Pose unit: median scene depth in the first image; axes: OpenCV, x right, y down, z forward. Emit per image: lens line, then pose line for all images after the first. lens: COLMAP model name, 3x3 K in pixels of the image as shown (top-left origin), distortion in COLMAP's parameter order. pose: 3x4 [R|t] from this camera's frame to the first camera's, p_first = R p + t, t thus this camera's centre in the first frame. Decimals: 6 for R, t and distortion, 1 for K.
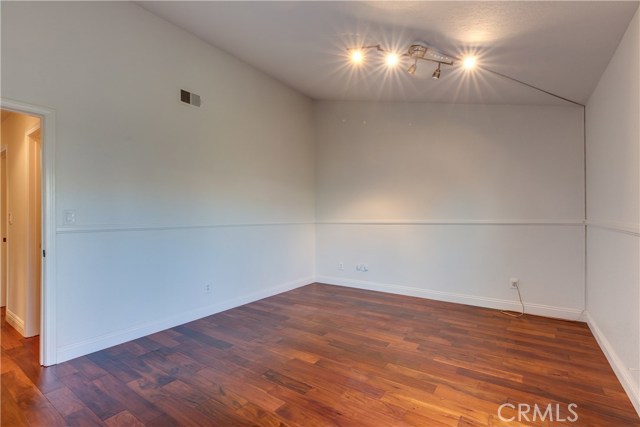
lens RADIAL K [[287.2, 0, 321.5], [0, 287.2, 212.8], [0, 0, 1]] dist [0.005275, -0.002139]
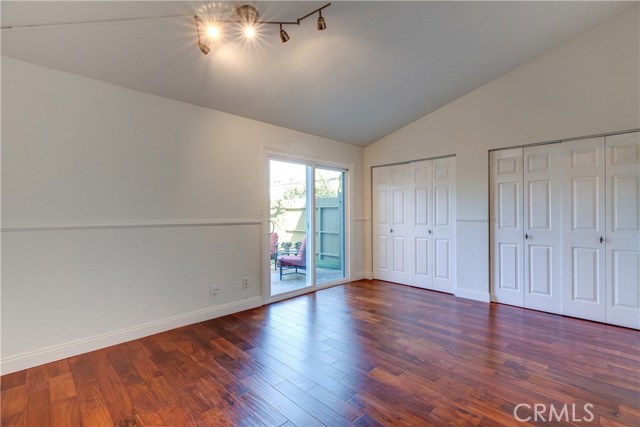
lens RADIAL K [[287.2, 0, 320.5], [0, 287.2, 214.0], [0, 0, 1]] dist [0.005275, -0.002139]
pose [[-0.982199, 0.011168, 0.187512, -0.030119], [0.009716, 0.999915, -0.008661, 0.010603], [-0.187593, -0.006685, -0.982224, 1.993367]]
